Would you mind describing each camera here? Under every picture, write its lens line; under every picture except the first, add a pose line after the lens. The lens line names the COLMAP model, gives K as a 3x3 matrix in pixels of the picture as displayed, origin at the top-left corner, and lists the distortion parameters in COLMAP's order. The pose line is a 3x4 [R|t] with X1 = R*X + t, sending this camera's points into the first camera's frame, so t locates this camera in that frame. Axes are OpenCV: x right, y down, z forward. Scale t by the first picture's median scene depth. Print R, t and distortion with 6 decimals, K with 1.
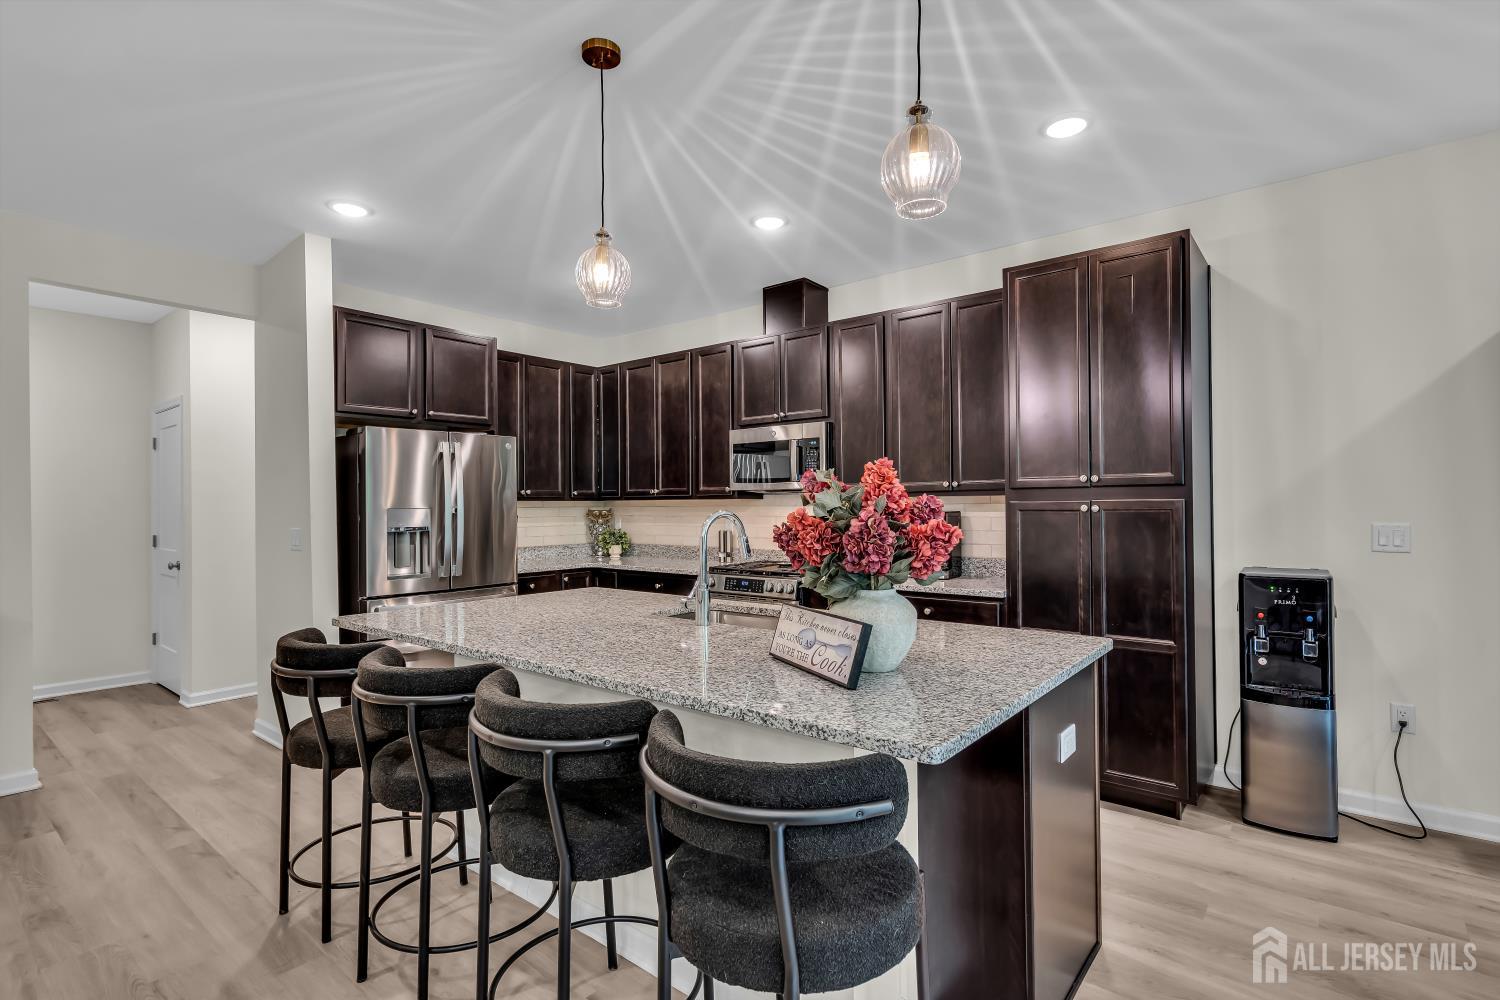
lens RADIAL K [[717.4, 0, 750.0], [0, 717.4, 500.0], [0, 0, 1]] dist [-0.003255, -0.000017]
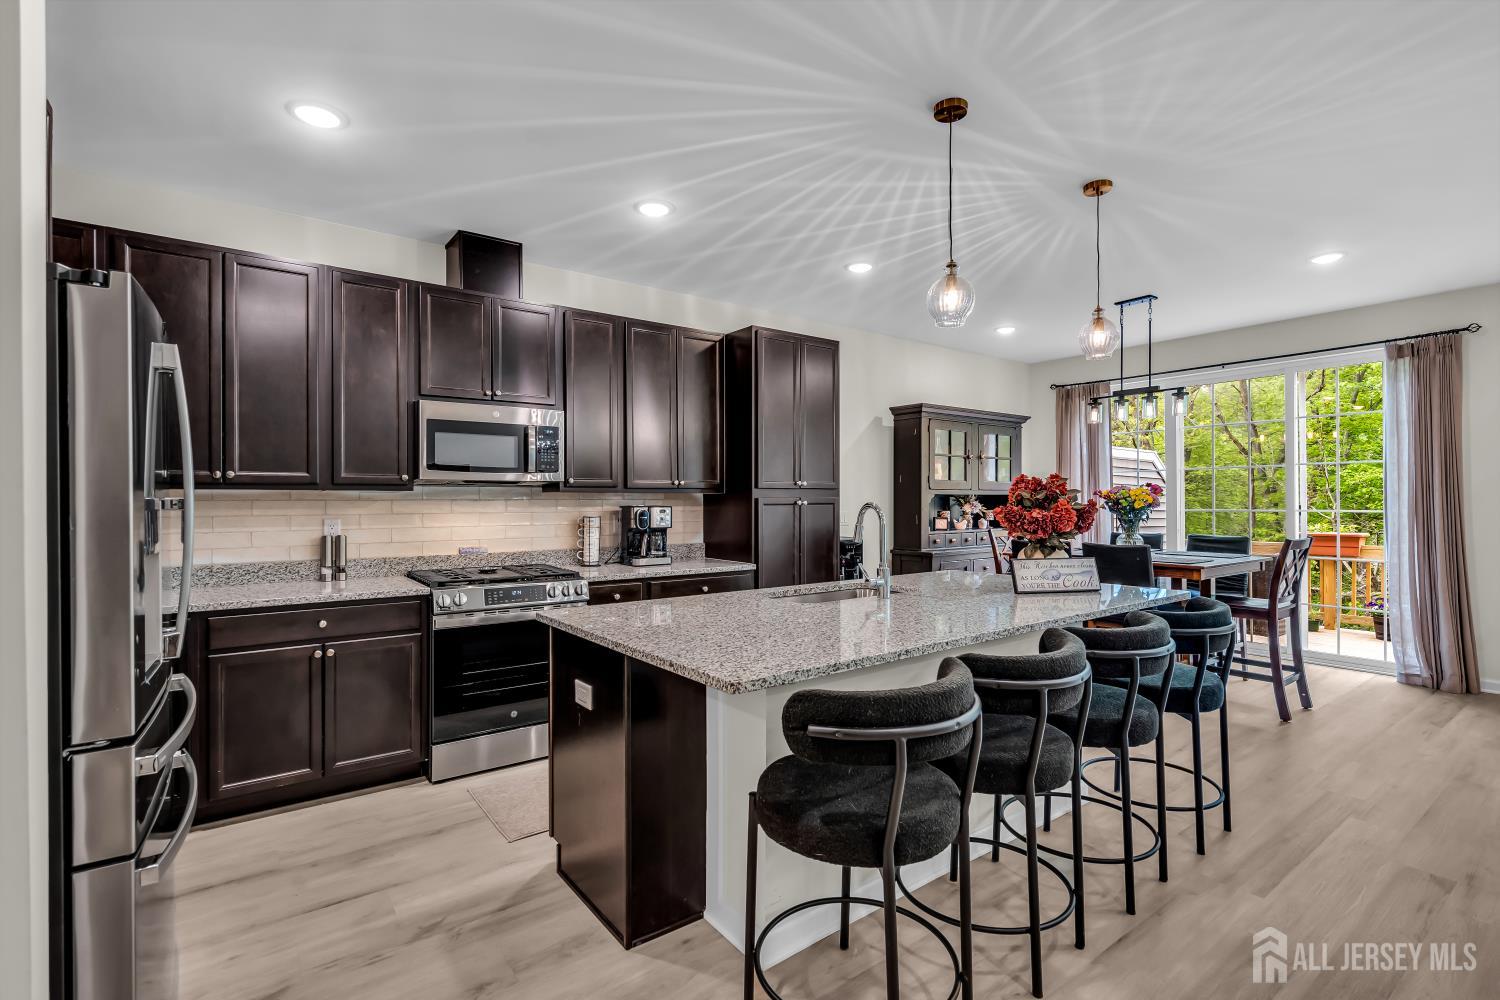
lens RADIAL K [[695.4, 0, 755.3], [0, 695.4, 505.0], [0, 0, 1]] dist [-0.002077, -0.000134]
pose [[0.242895, 0.004221, 0.970043, -0.716471], [-0.008621, 0.999960, -0.002193, 0.013779], [-0.970014, -0.007830, 0.242922, 0.532514]]
